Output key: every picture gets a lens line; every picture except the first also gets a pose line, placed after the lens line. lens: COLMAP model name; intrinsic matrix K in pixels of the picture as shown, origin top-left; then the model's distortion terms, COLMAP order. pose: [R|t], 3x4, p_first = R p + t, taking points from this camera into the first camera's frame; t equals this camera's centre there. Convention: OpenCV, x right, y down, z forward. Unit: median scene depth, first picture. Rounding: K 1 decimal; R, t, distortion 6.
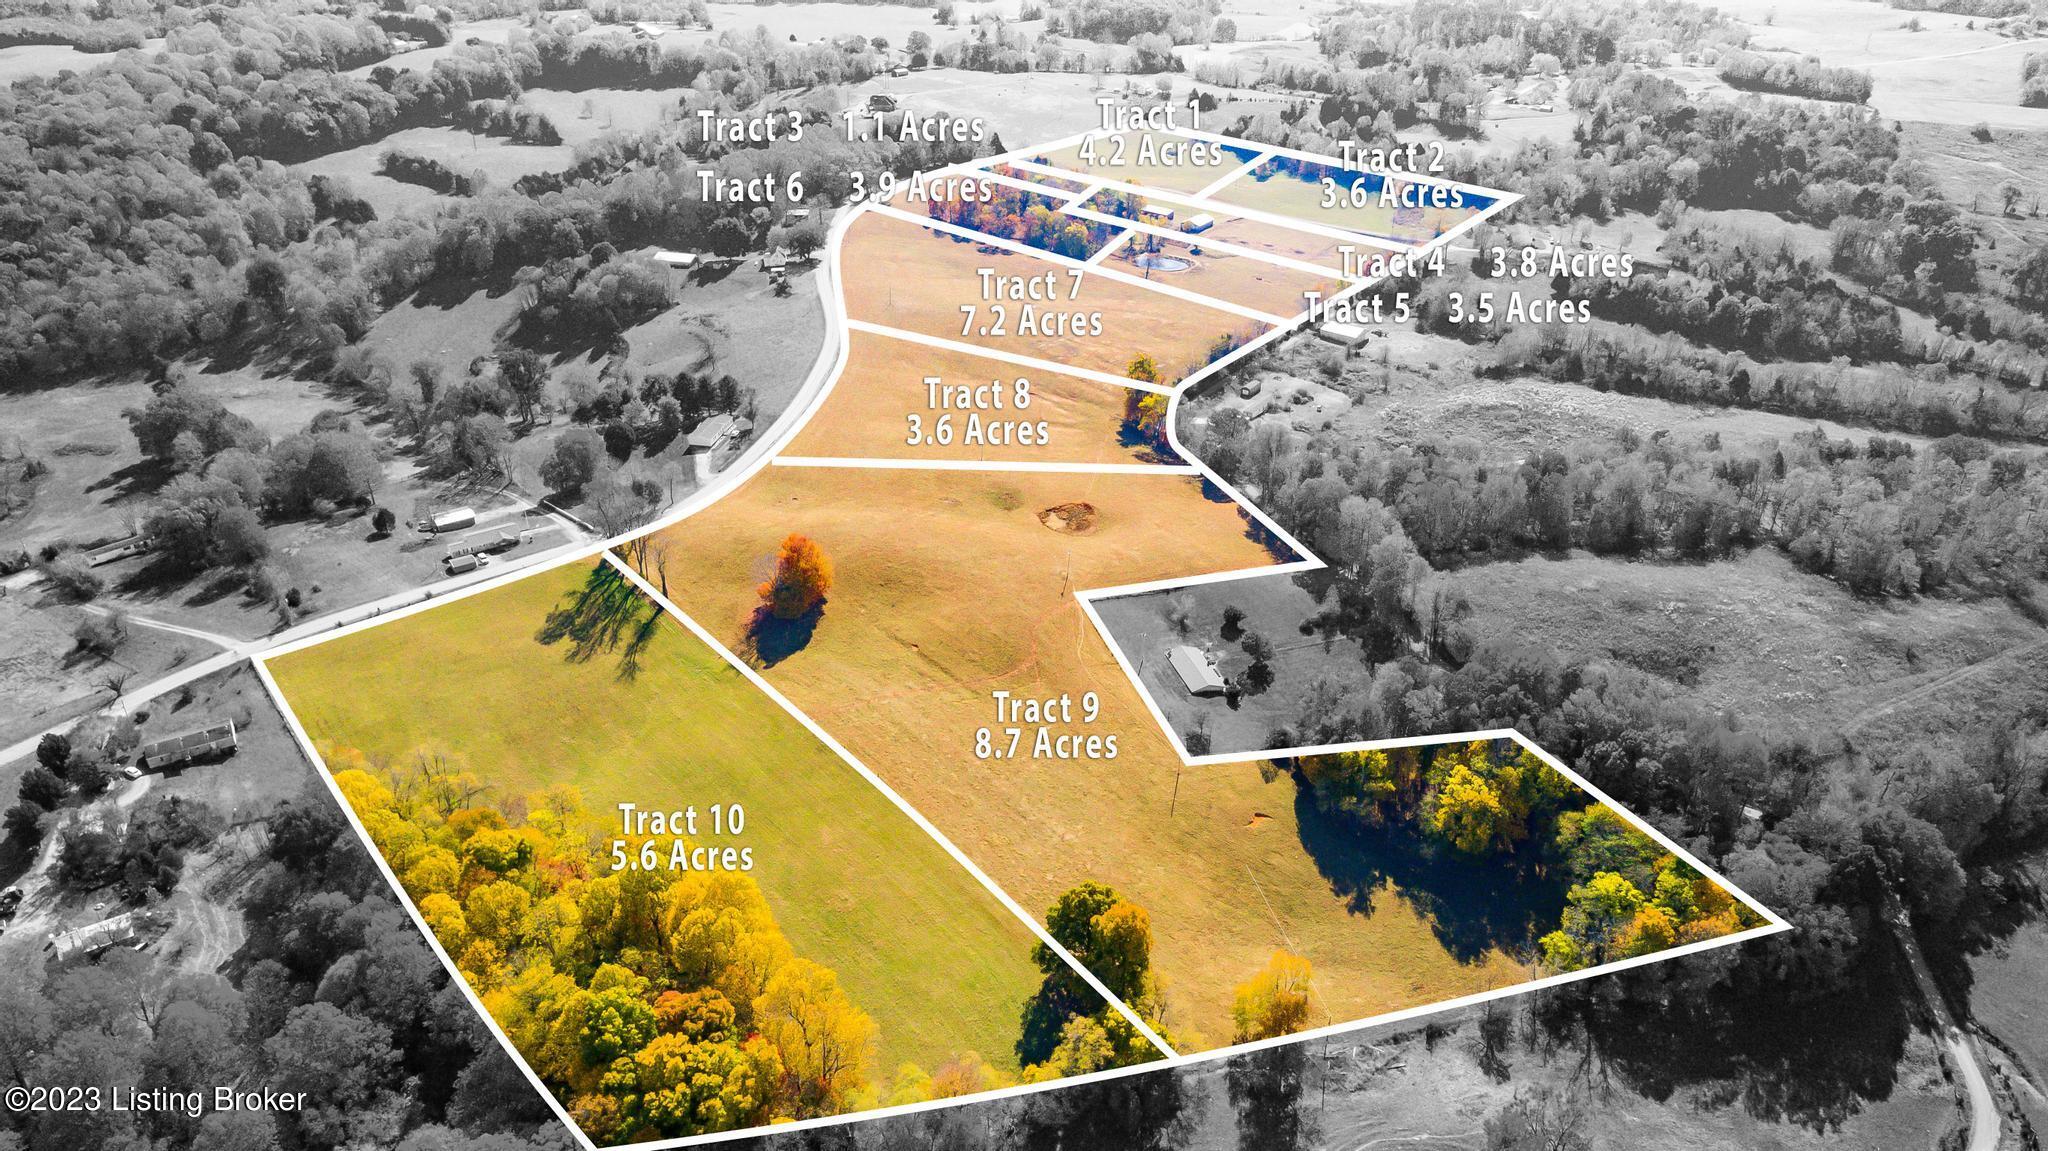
lens RADIAL K [[1375.5, 0, 1029.2], [0, 1375.5, 588.8], [0, 0, 1]] dist [-0.021287, 0.013419]
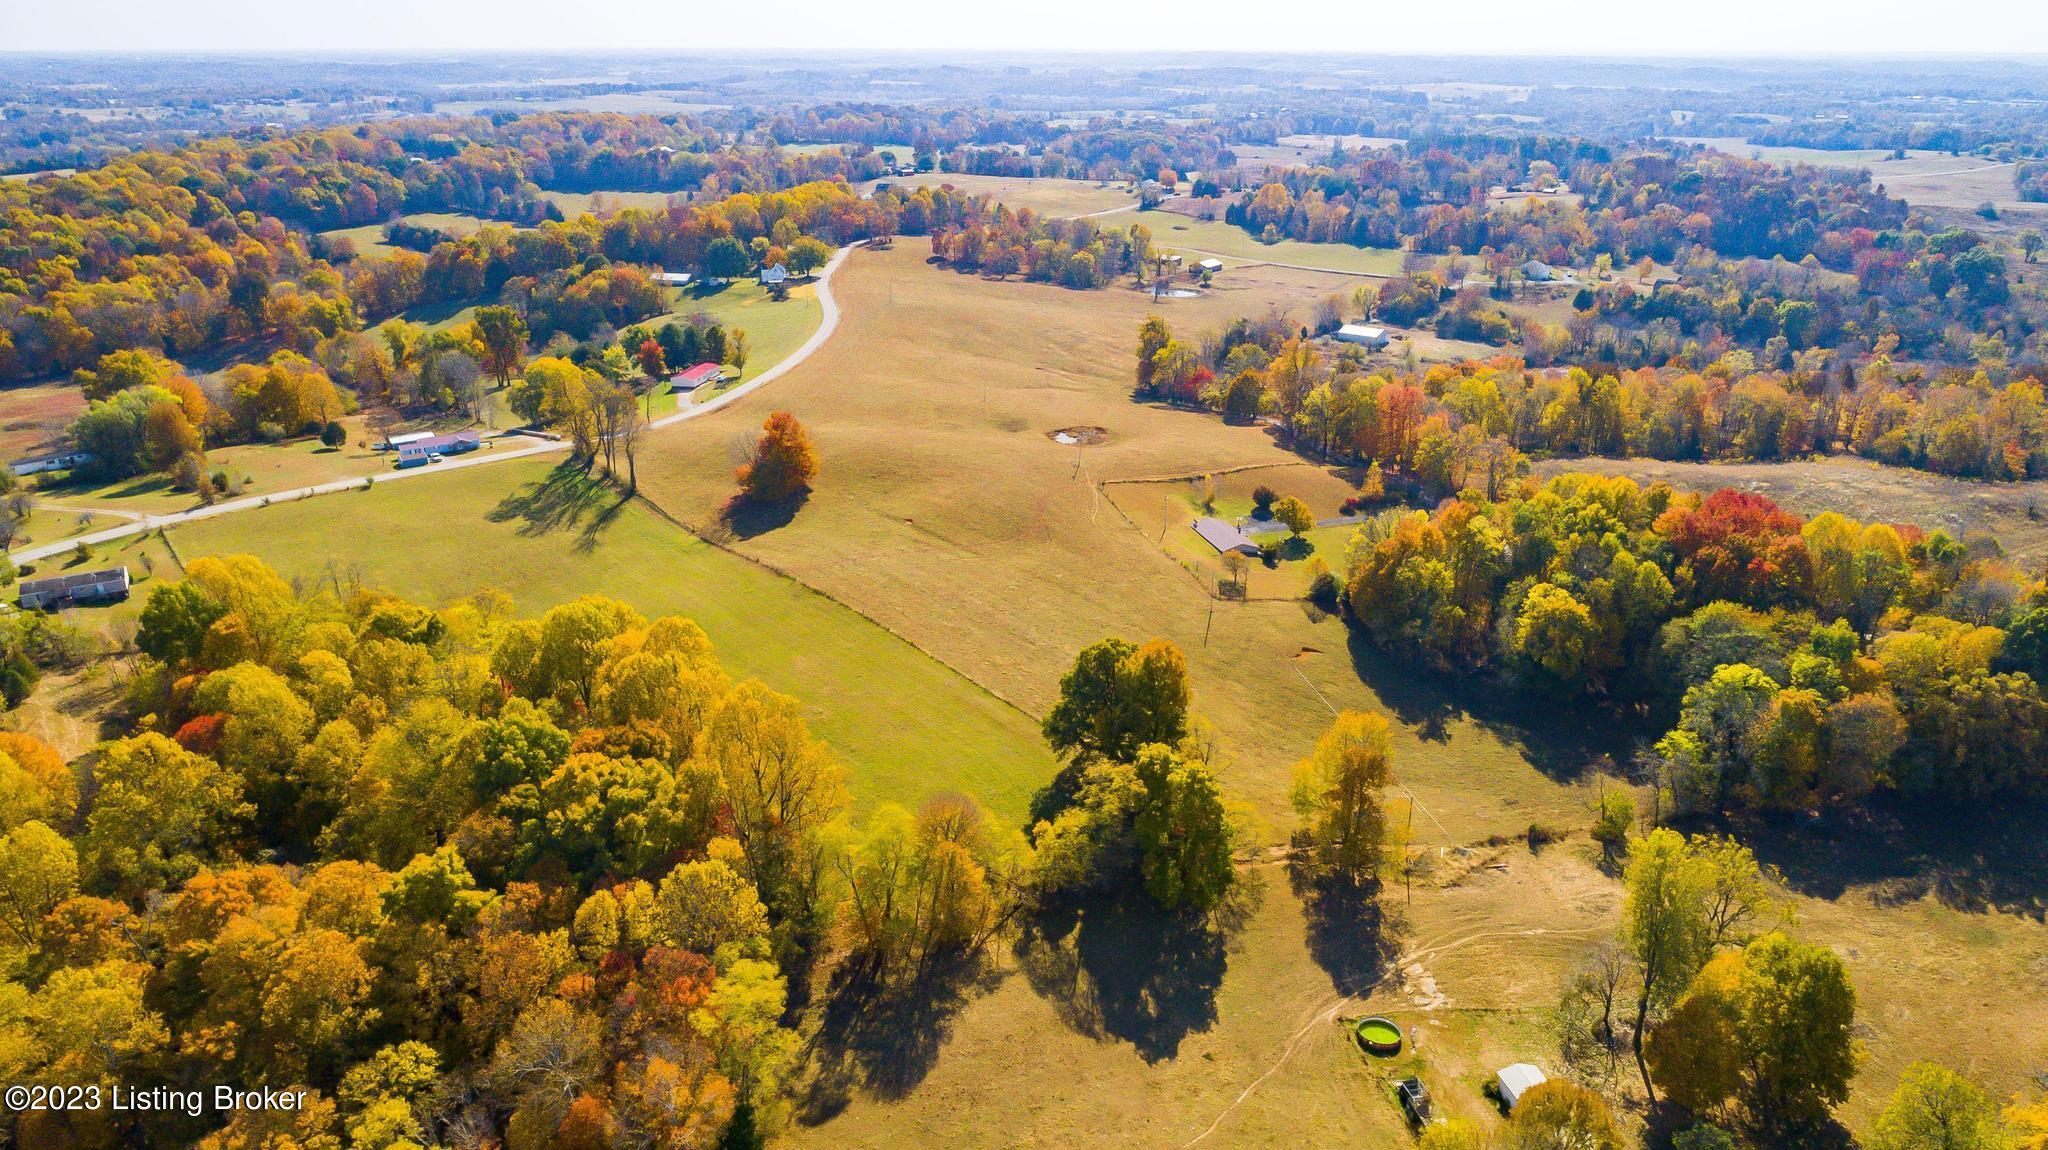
lens RADIAL K [[1375.5, 0, 1029.2], [0, 1375.5, 588.3], [0, 0, 1]] dist [-0.021287, 0.013419]
pose [[0.999945, -0.008608, -0.005924, -0.000319], [0.007676, 0.989770, -0.142468, 0.208196], [0.007089, 0.142415, 0.989782, 0.122724]]
